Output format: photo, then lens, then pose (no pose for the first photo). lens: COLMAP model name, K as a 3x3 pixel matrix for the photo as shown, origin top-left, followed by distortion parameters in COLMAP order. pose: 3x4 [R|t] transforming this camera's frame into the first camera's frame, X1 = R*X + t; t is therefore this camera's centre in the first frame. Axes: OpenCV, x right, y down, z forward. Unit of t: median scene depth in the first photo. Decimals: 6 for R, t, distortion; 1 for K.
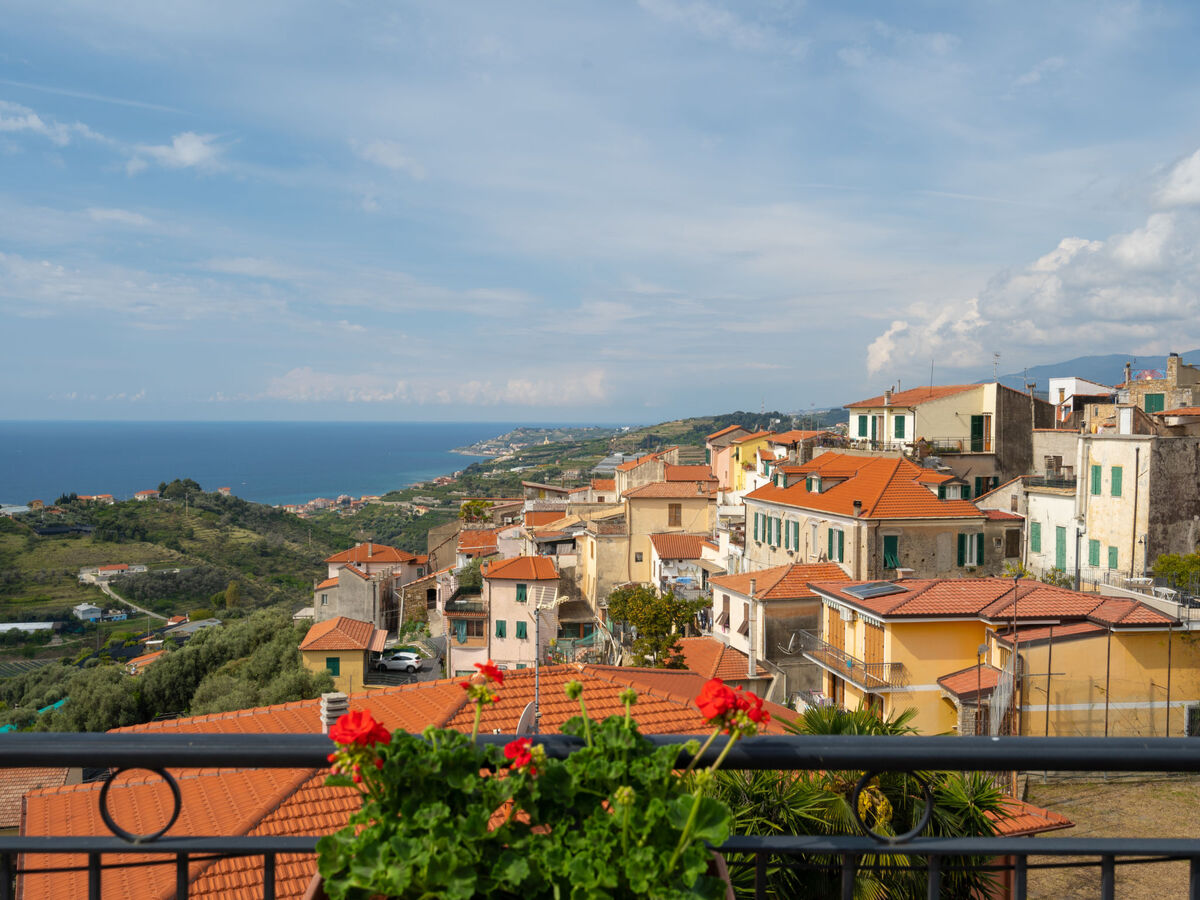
lens RADIAL K [[1208.5, 0, 604.9], [0, 1208.5, 449.4], [0, 0, 1]] dist [0.004708, 0.003214]
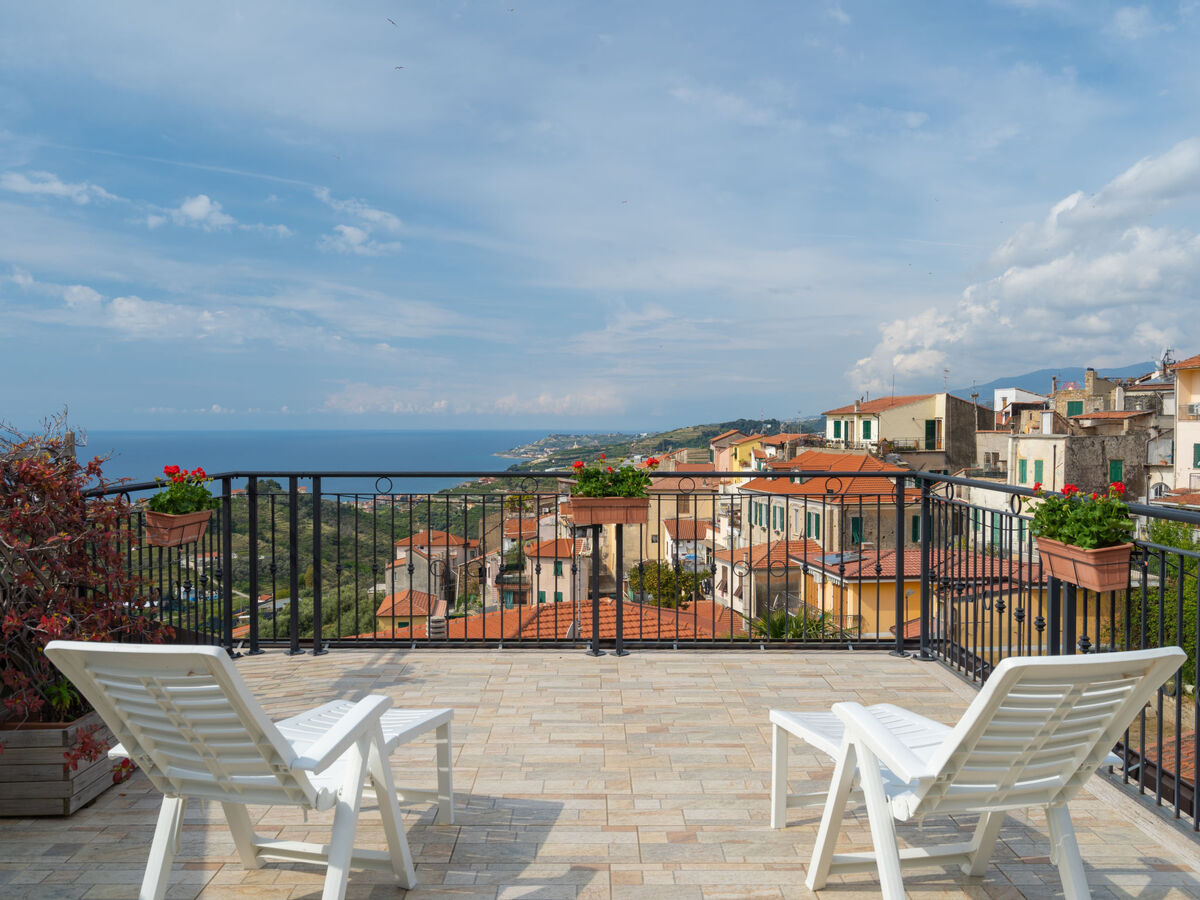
lens RADIAL K [[1051.6, 0, 601.6], [0, 1051.6, 453.7], [0, 0, 1]] dist [0.005618, 0.005802]
pose [[0.999717, -0.005169, -0.023231, 0.000007], [0.005180, 0.999987, 0.000401, 0.003339], [0.023228, -0.000521, 0.999730, -0.061259]]
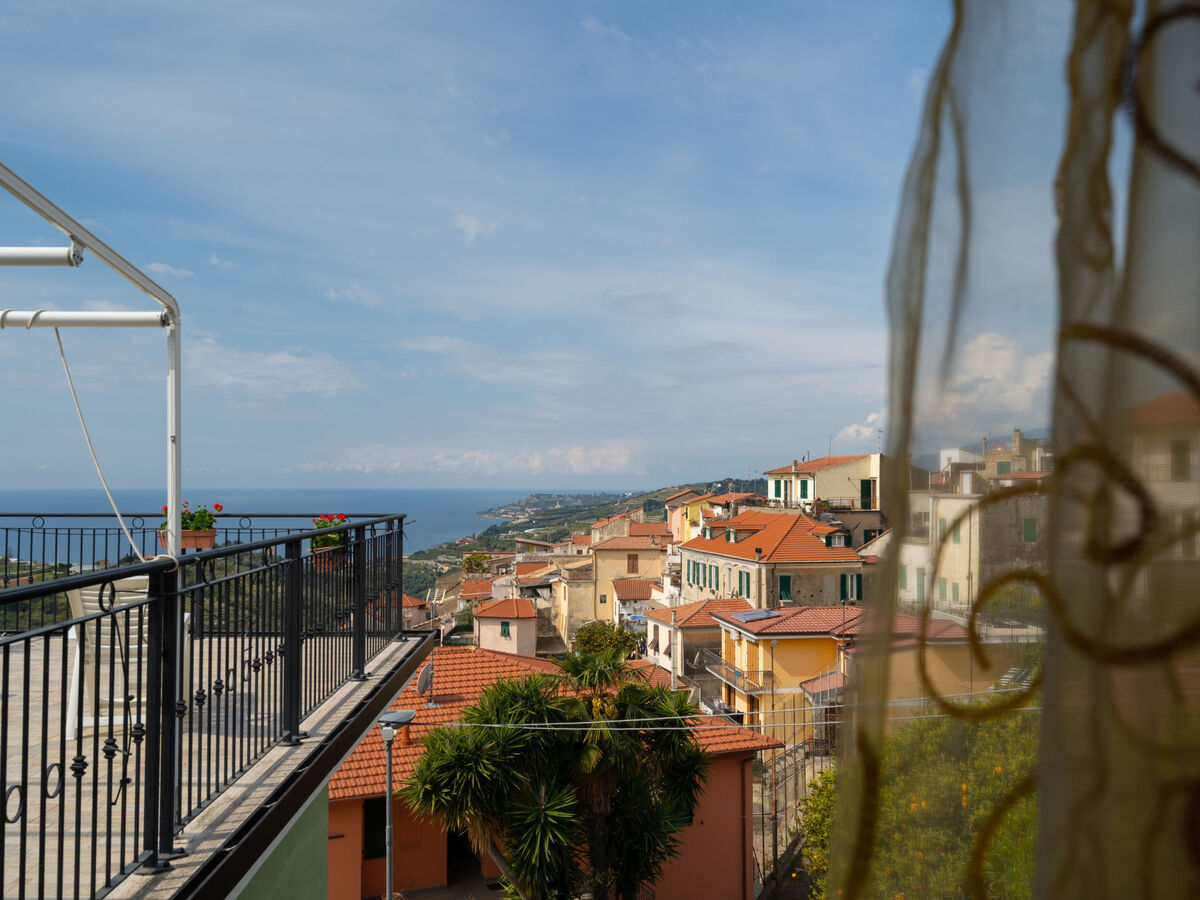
lens RADIAL K [[1097.7, 0, 600.0], [0, 1097.7, 450.0], [0, 0, 1]] dist [0.004713, 0.001797]
pose [[0.999849, -0.004565, -0.016741, 0.047808], [0.003587, 0.998310, -0.058008, 0.004881], [0.016977, 0.057940, 0.998176, -0.107005]]
